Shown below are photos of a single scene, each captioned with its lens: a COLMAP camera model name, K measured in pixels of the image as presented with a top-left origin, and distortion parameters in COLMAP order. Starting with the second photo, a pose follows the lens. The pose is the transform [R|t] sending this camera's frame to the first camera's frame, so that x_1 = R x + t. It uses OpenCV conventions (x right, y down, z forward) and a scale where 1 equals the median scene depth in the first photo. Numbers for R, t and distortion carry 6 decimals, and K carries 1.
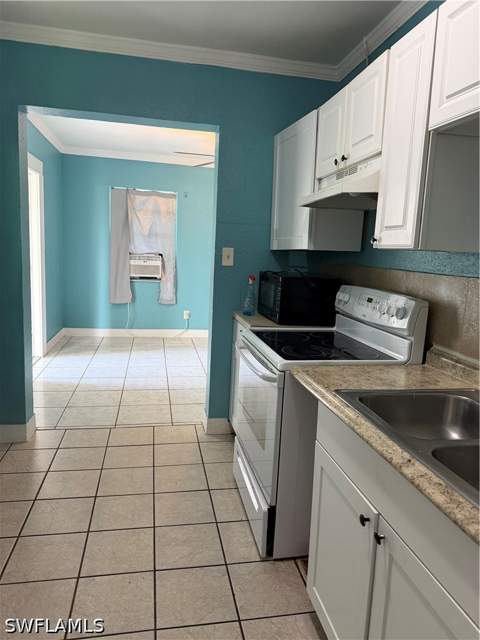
lens RADIAL K [[461.9, 0, 238.1], [0, 461.9, 320.2], [0, 0, 1]] dist [0.056737, -0.068553]
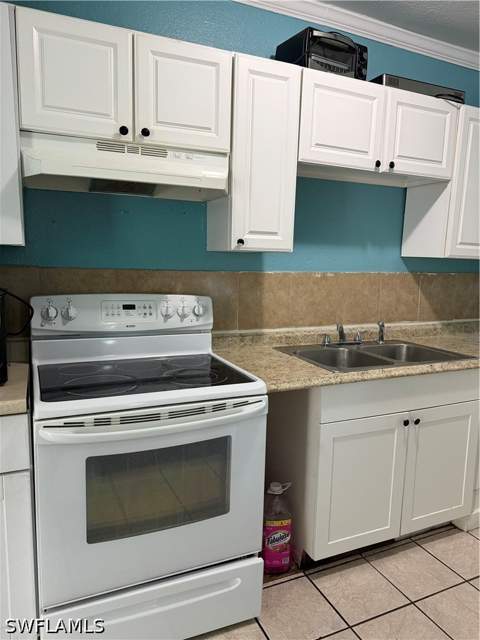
lens RADIAL K [[461.9, 0, 238.2], [0, 461.9, 320.2], [0, 0, 1]] dist [0.056737, -0.068553]
pose [[-0.236957, -0.169682, 0.956587, -0.644210], [0.118000, 0.972313, 0.201702, -0.186802], [-0.964327, 0.160672, -0.210373, 1.108174]]
